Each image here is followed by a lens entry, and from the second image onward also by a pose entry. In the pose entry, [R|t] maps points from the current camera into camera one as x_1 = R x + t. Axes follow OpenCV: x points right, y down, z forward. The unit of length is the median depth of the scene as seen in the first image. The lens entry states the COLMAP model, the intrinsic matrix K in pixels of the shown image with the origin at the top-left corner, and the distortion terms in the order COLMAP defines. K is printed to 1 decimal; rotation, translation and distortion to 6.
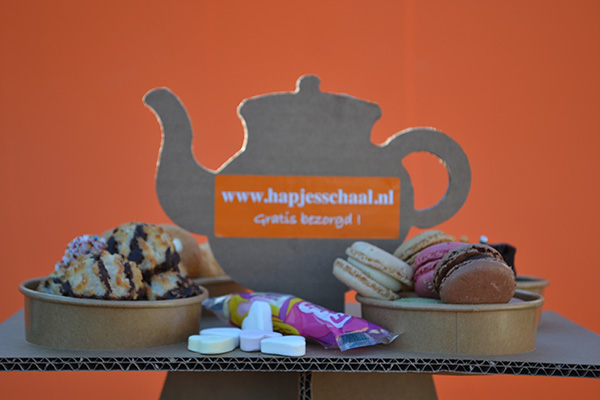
lens RADIAL K [[1361.4, 0, 303.0], [0, 1361.4, 201.6], [0, 0, 1]] dist [0.041760, 0.000000]
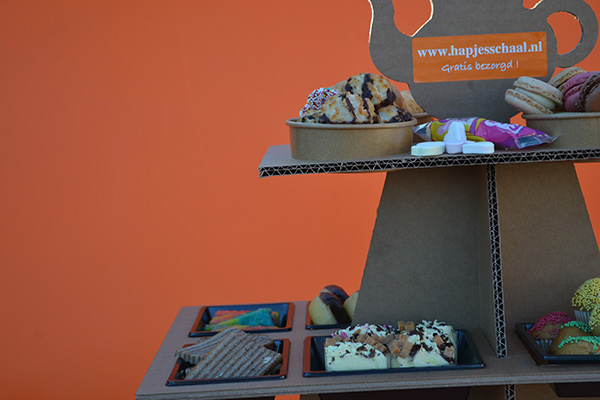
lens RADIAL K [[1361.4, 0, 300.6], [0, 1361.4, 199.8], [0, 0, 1]] dist [0.041760, 0.000000]
pose [[0.996576, -0.057921, -0.059001, -0.112713], [0.061353, 0.996423, 0.058118, 0.061000], [0.055423, -0.061539, 0.996565, -0.427767]]
